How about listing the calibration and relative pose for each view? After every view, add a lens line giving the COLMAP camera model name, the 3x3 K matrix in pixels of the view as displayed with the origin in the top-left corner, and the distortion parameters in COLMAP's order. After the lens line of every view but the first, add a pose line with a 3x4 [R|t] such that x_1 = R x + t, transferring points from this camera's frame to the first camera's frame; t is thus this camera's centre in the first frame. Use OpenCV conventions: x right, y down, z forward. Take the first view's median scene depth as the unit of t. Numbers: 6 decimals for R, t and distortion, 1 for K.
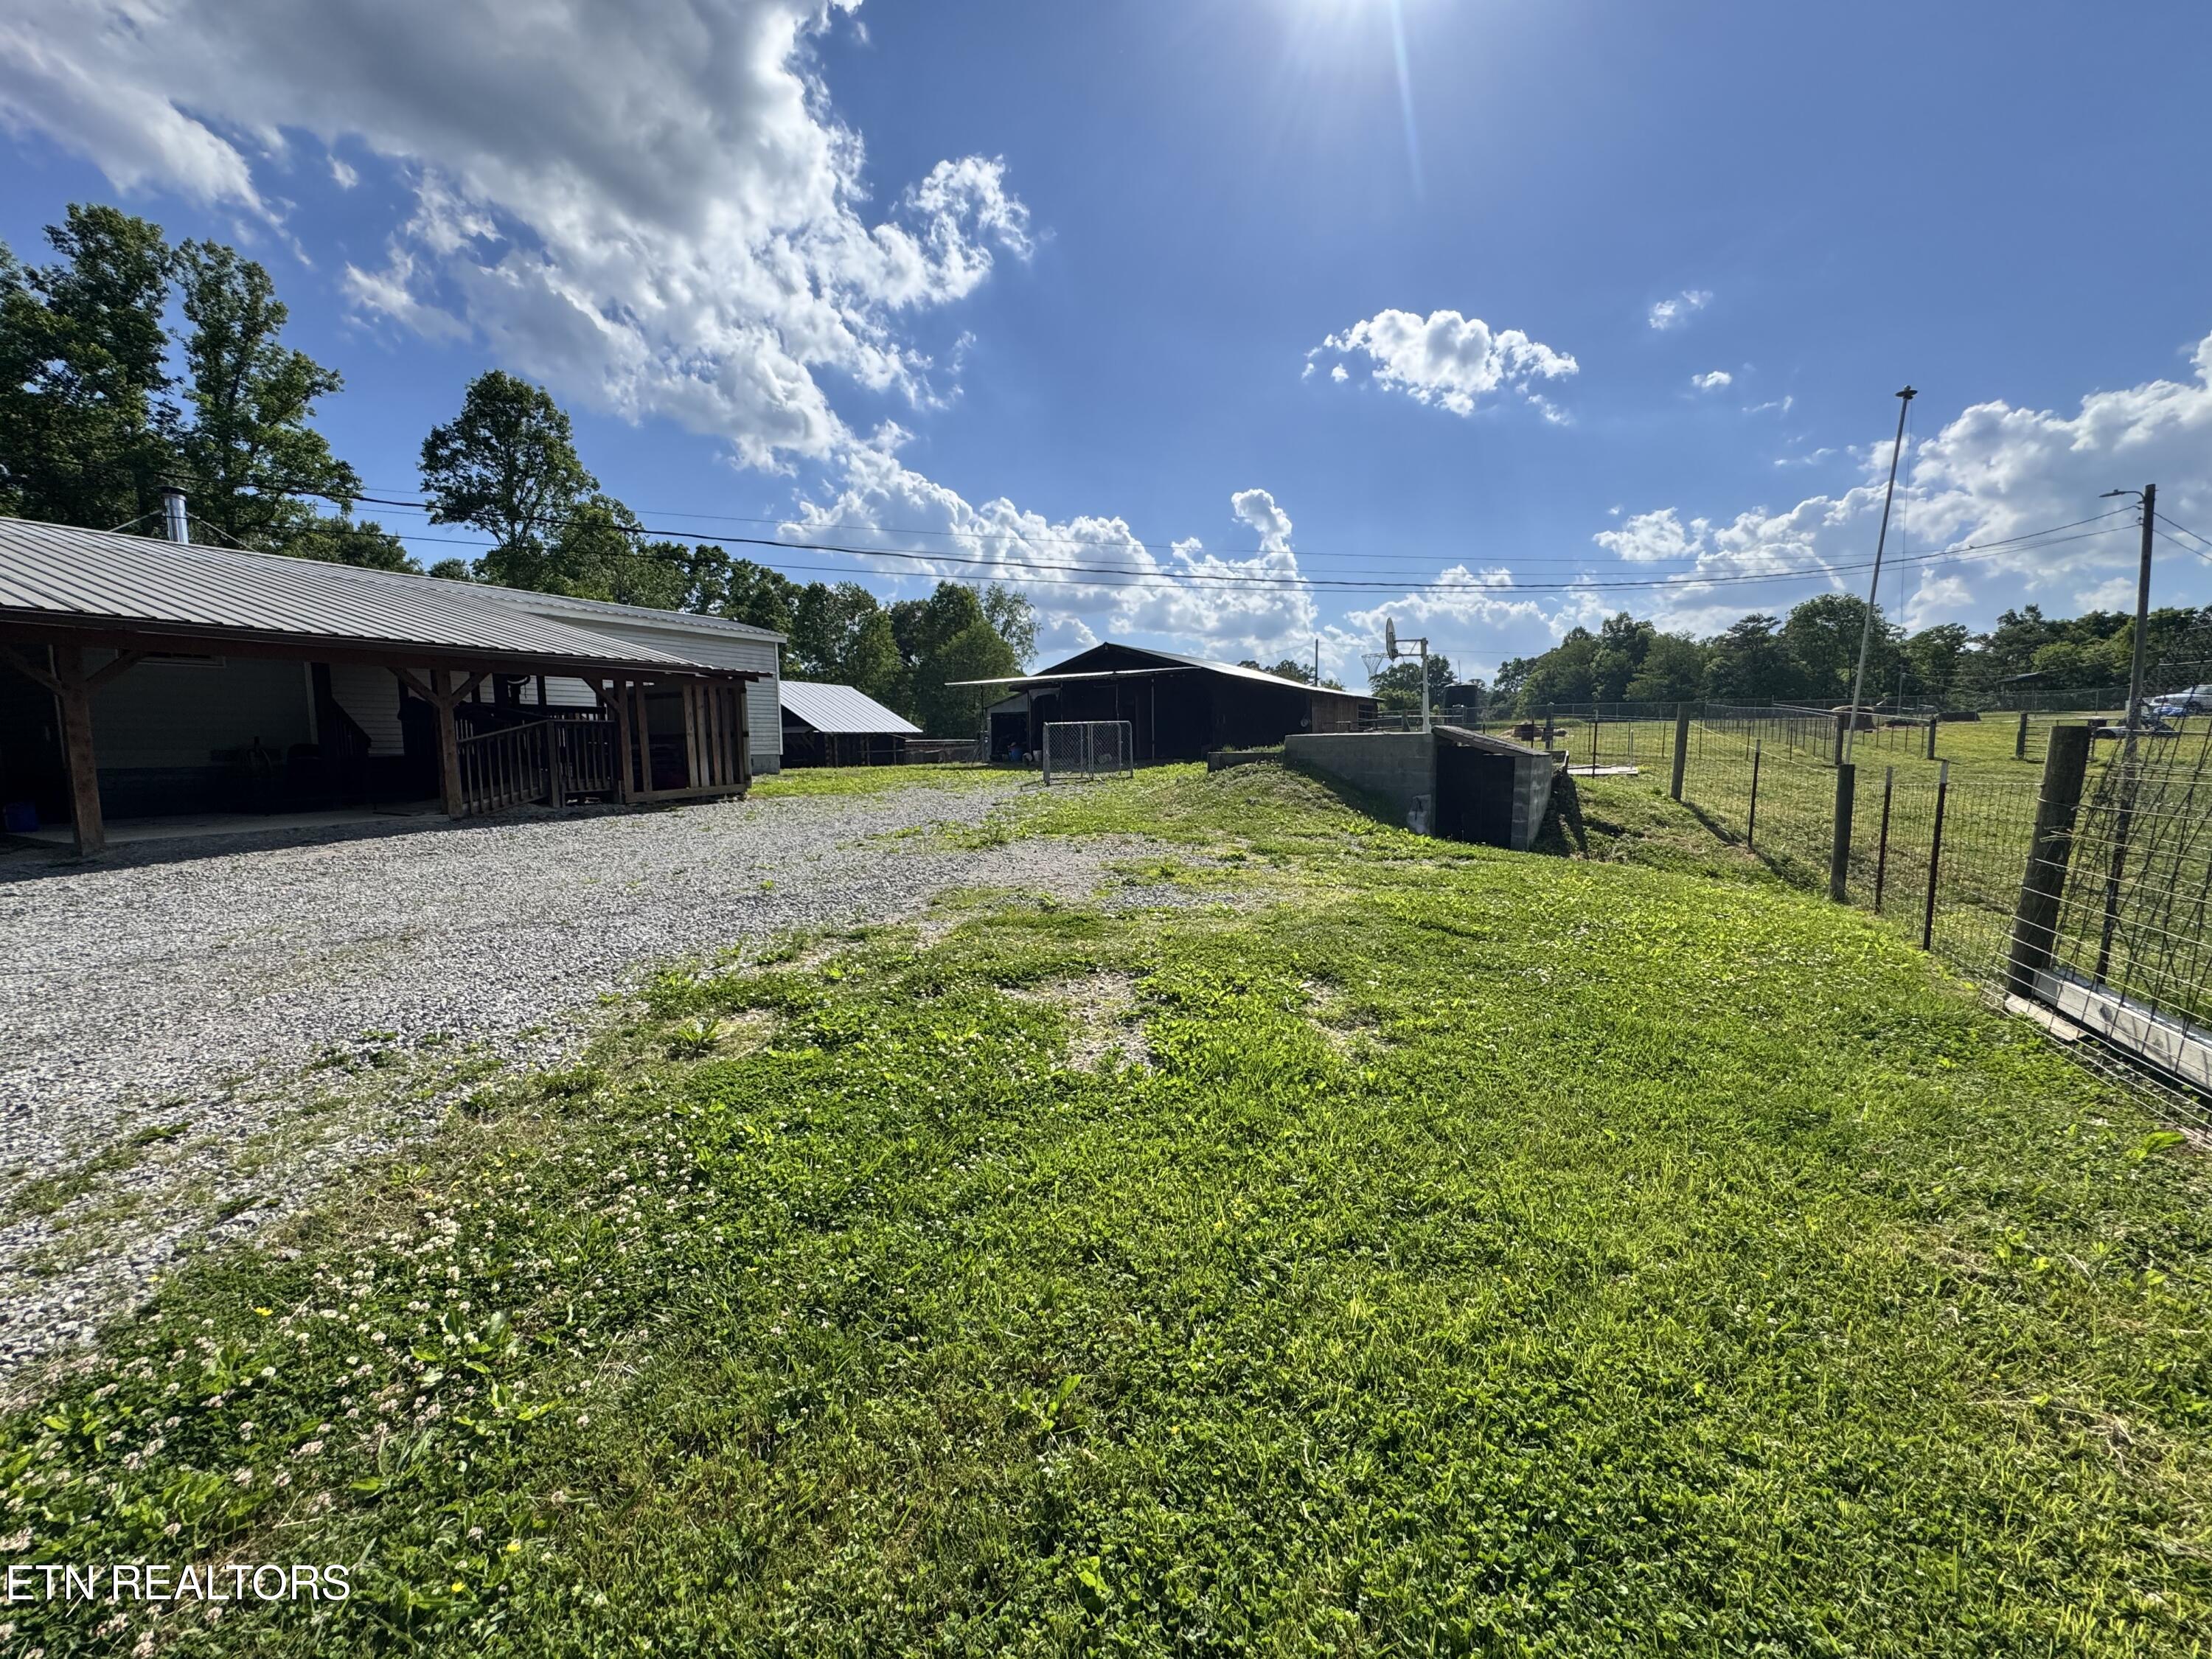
lens RADIAL K [[881.2, 0, 1102.3], [0, 881.2, 832.2], [0, 0, 1]] dist [-0.001883, 0.000973]
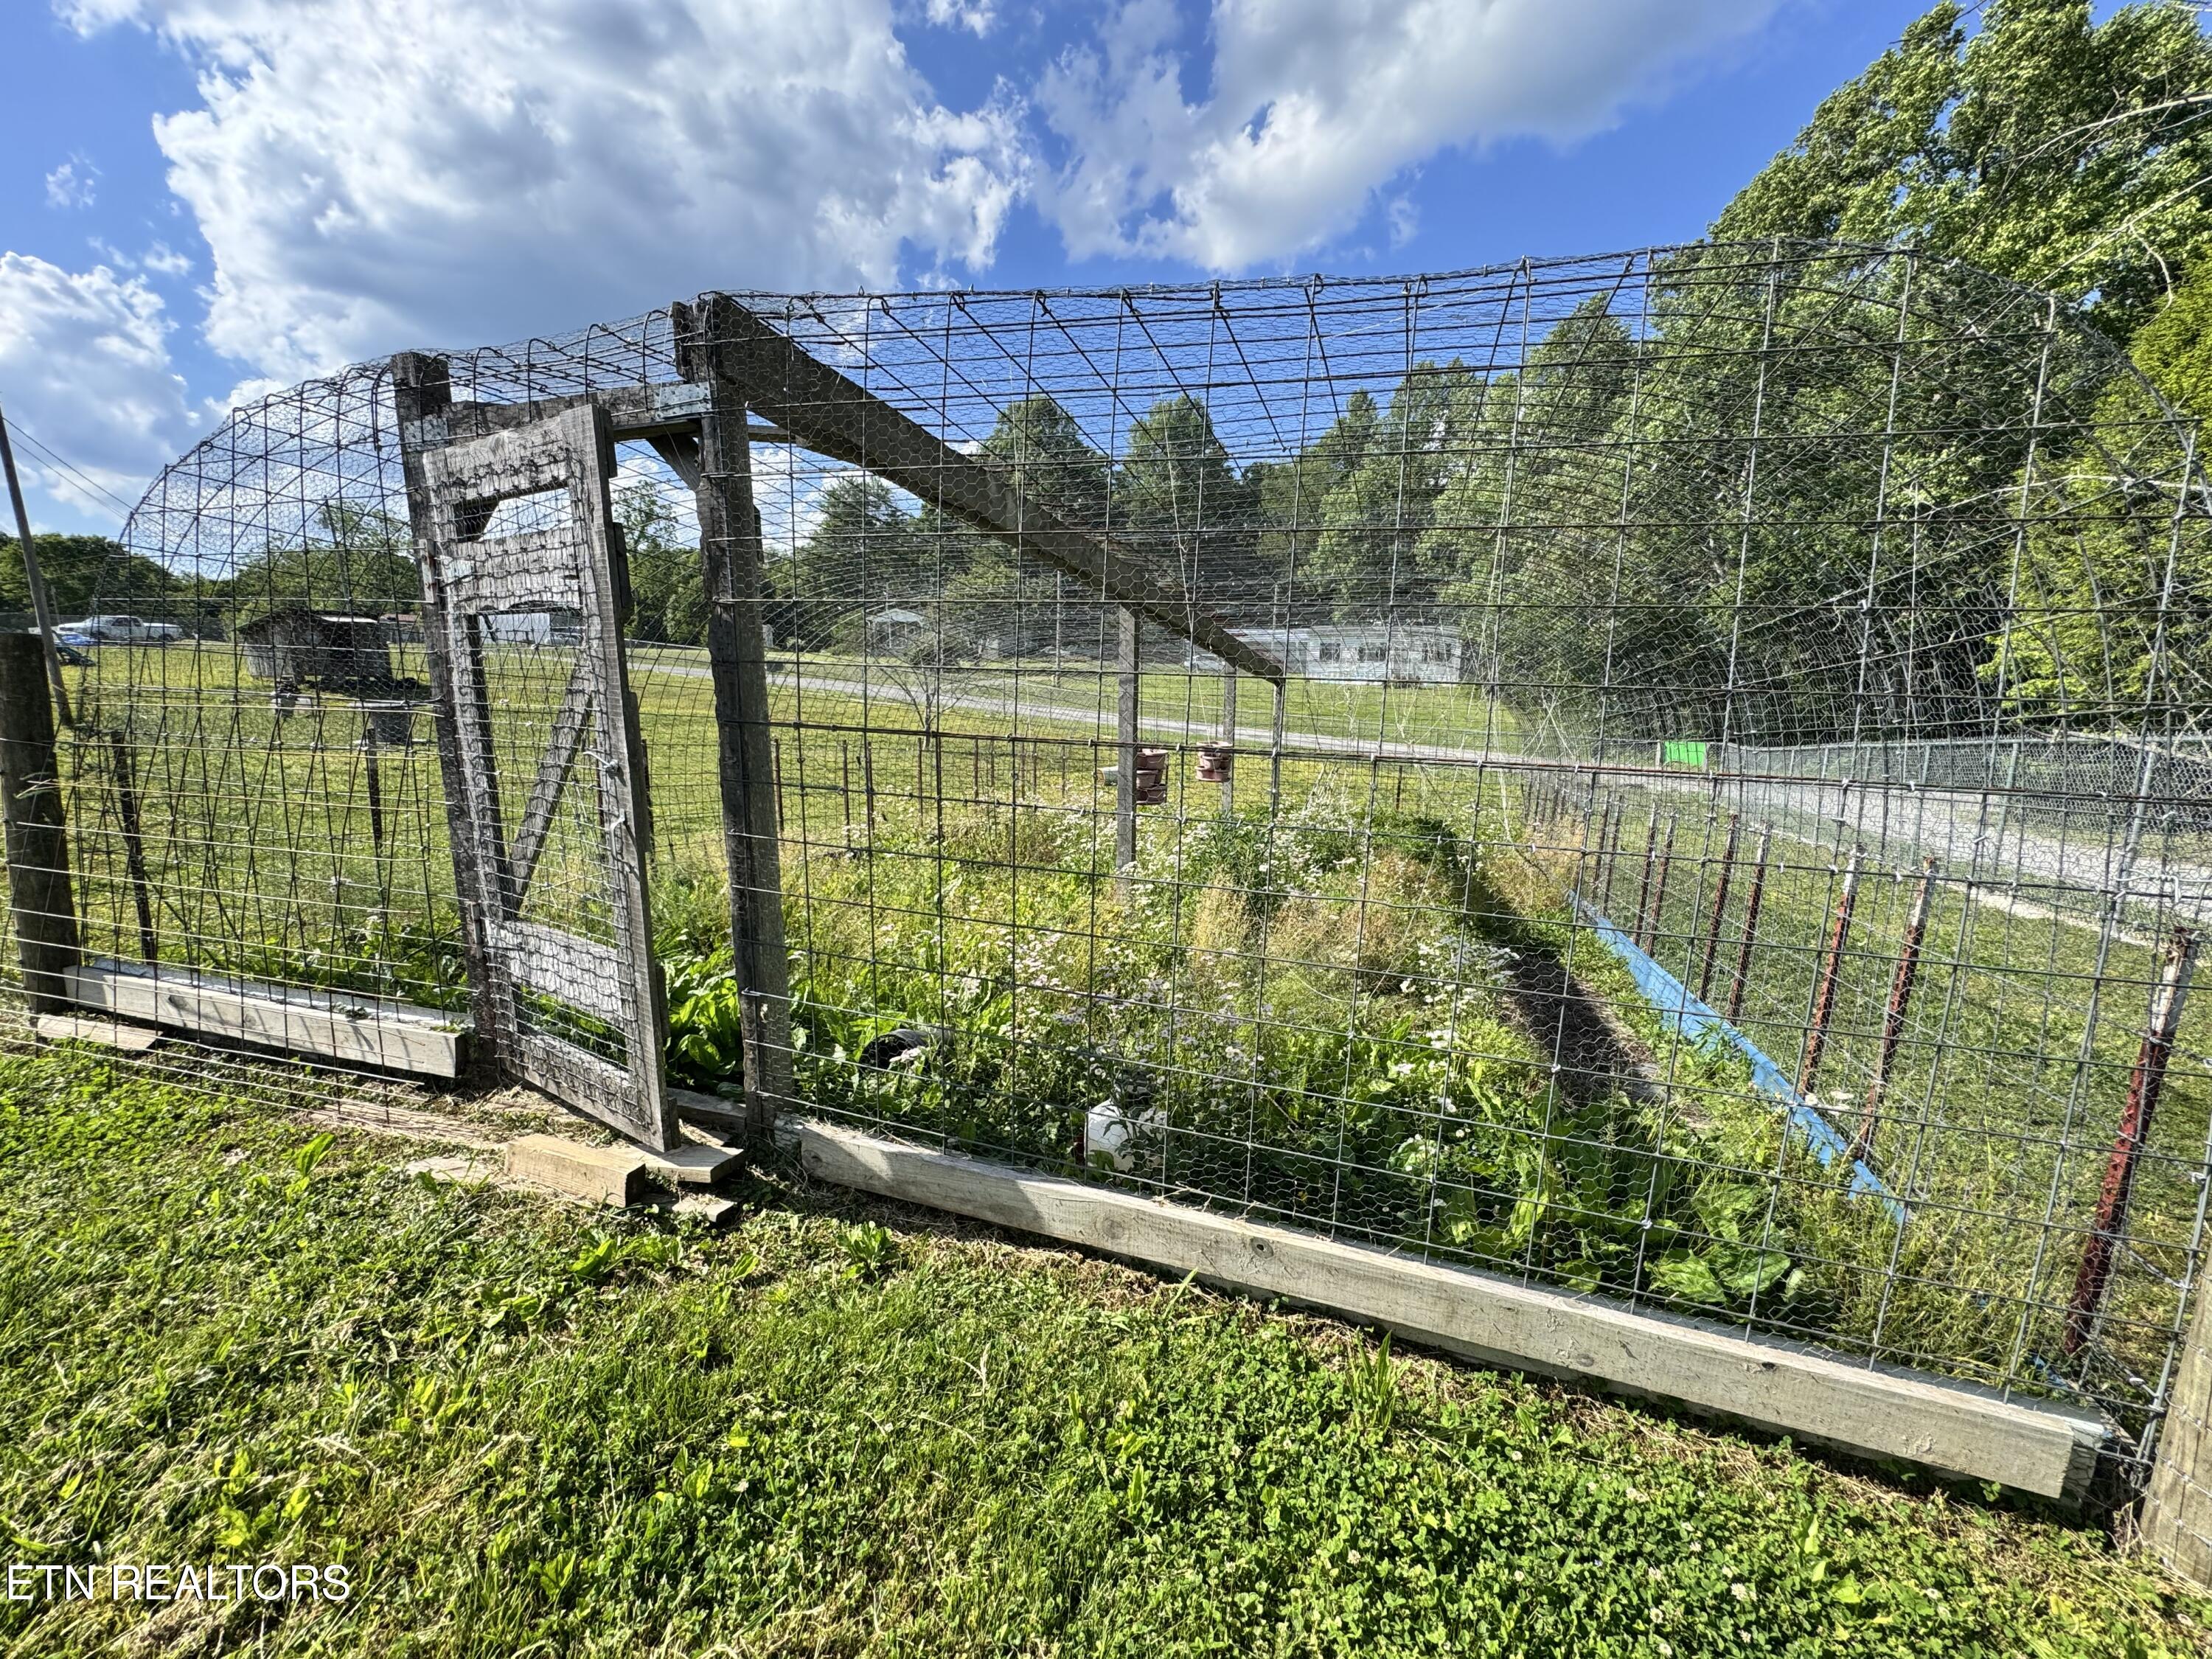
lens RADIAL K [[881.2, 0, 1101.4], [0, 881.2, 833.8], [0, 0, 1]] dist [-0.001883, 0.000973]
pose [[-0.157278, -0.170317, 0.972757, 0.248829], [0.093173, 0.978063, 0.186310, -0.012338], [-0.983149, 0.119937, -0.137959, 0.257188]]
